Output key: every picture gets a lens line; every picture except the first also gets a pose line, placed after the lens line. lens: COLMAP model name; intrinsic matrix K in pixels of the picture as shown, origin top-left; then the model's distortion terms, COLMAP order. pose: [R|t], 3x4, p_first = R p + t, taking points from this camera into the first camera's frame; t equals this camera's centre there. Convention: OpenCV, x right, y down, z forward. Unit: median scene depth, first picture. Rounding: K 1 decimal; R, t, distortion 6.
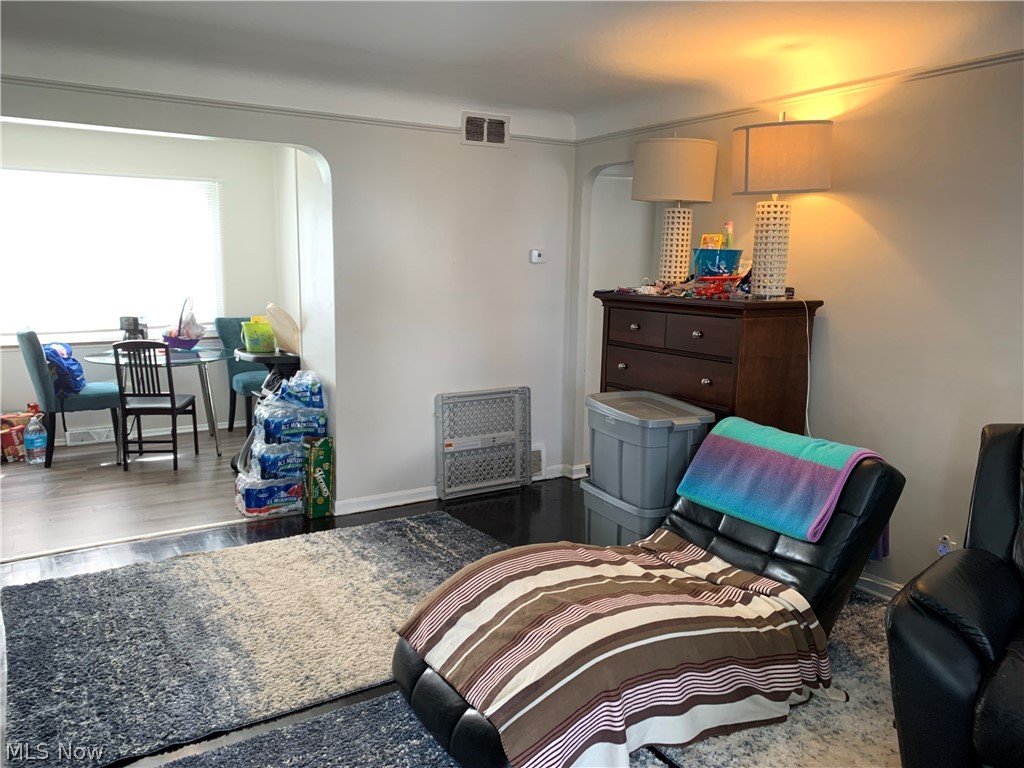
lens RADIAL K [[769.0, 0, 512.0], [0, 769.0, 384.0], [0, 0, 1]] dist [-0.000710, -0.000860]
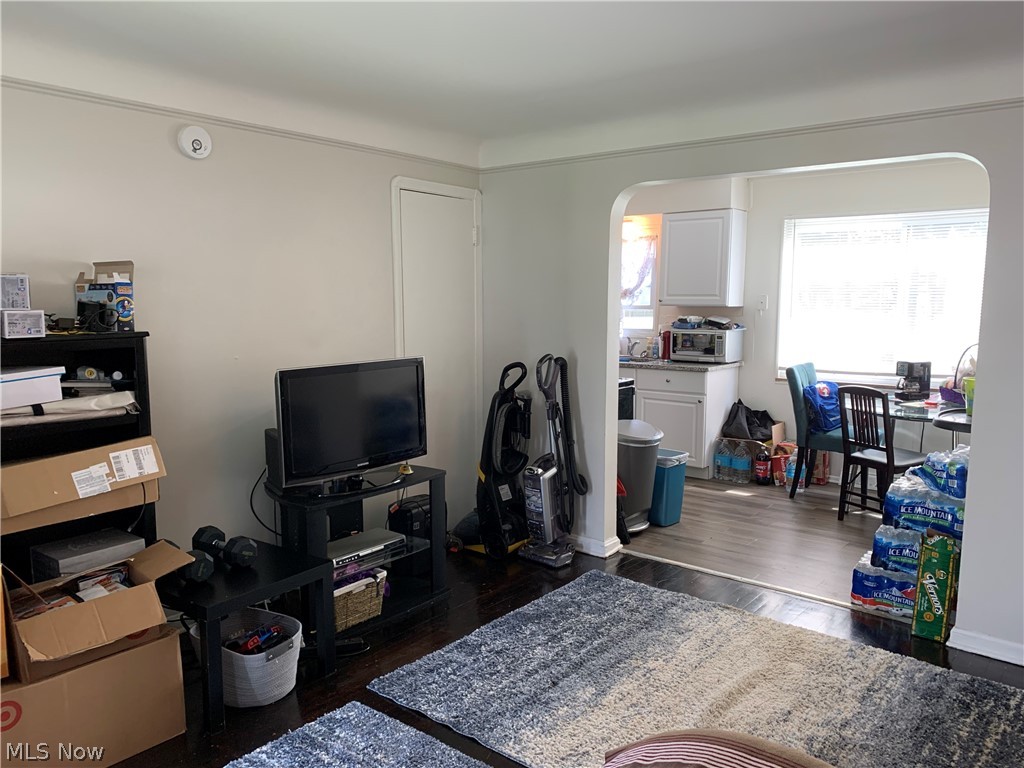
lens RADIAL K [[780.1, 0, 512.0], [0, 780.1, 384.0], [0, 0, 1]] dist [0.004373, 0.003408]
pose [[0.317813, 0.099004, -0.942970, 0.319469], [-0.151979, 0.986994, 0.052404, -0.051585], [0.935894, 0.126657, 0.328726, 0.334889]]
